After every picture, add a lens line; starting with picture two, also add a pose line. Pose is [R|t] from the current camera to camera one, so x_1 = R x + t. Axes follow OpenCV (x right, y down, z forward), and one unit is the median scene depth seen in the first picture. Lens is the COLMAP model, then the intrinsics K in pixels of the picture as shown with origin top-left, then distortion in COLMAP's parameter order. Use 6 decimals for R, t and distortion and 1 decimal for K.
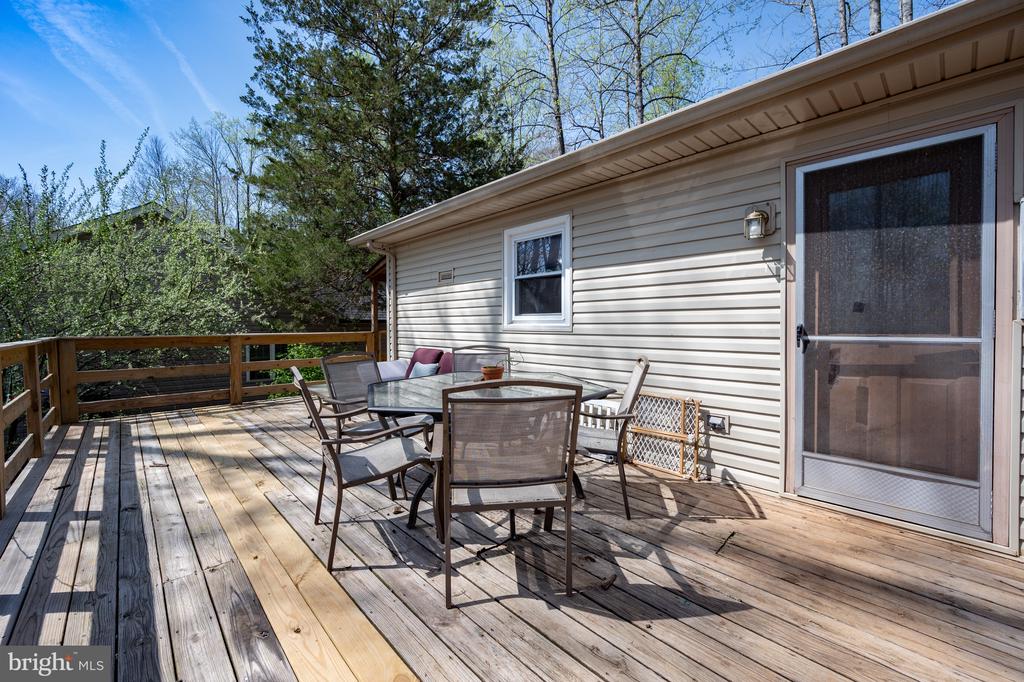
lens RADIAL K [[420.0, 0, 510.9], [0, 420.0, 335.4], [0, 0, 1]] dist [-0.000658, -0.000082]
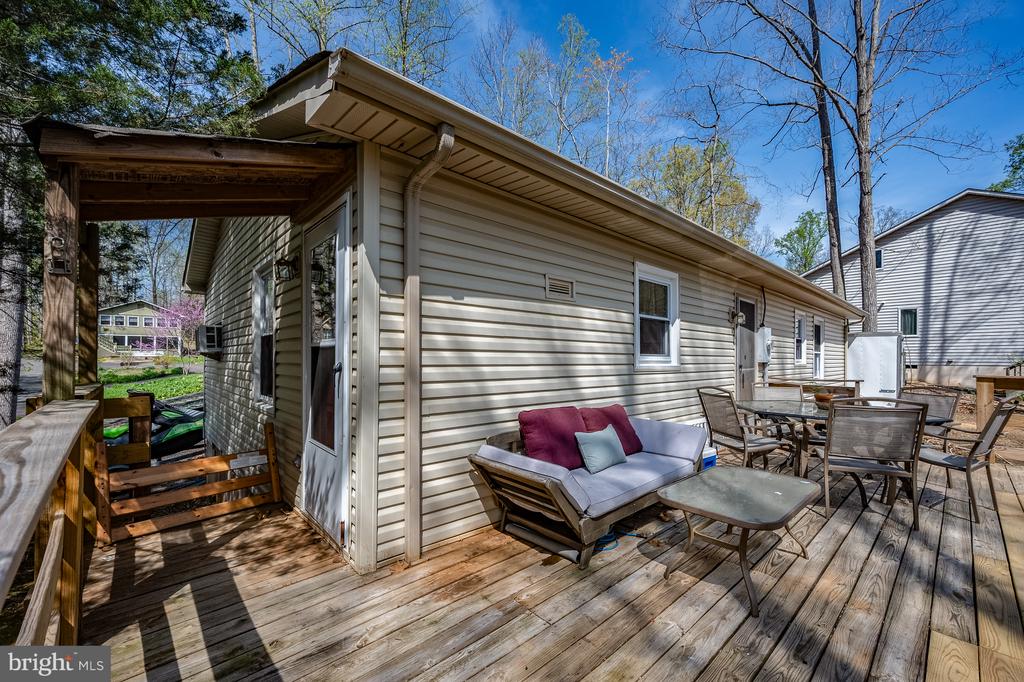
lens RADIAL K [[413.0, 0, 512.7], [0, 413.0, 353.5], [0, 0, 1]] dist [-0.001833, -0.000443]
pose [[0.002878, 0.016554, 0.999859, -1.346276], [0.021868, 0.999623, -0.016613, -0.060795], [-0.999757, 0.021913, 0.002515, 1.871920]]
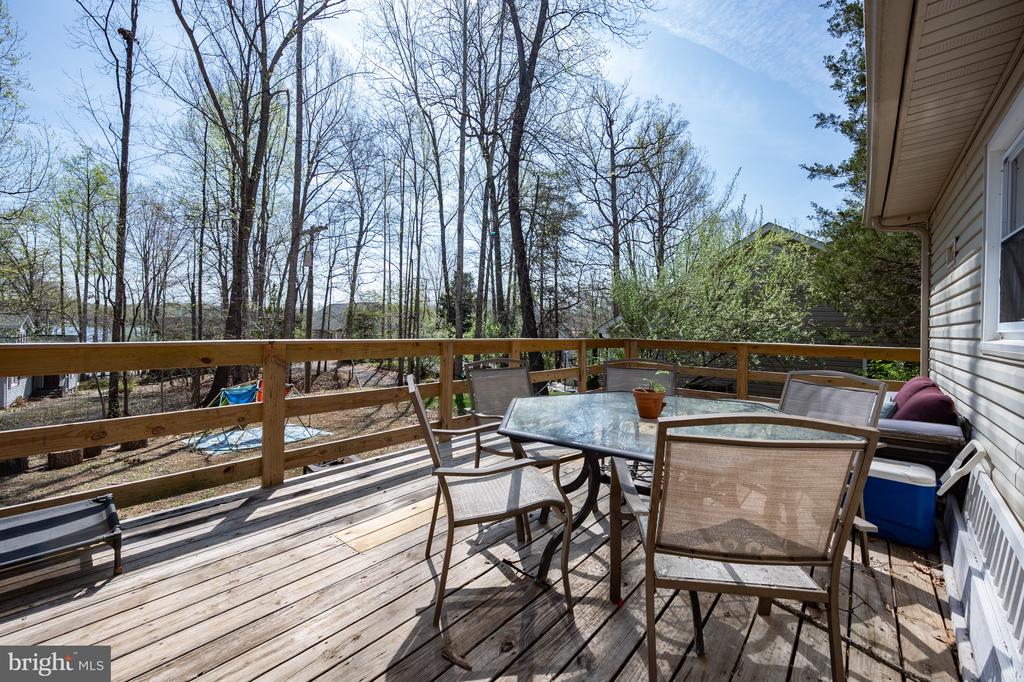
lens RADIAL K [[396.8, 0, 488.3], [0, 396.8, 338.2], [0, 0, 1]] dist [0.000168, -0.000012]
pose [[0.071480, 0.020900, -0.997223, 0.593127], [-0.035017, 0.999217, 0.018432, -0.026116], [0.996827, 0.033602, 0.072156, 0.595965]]
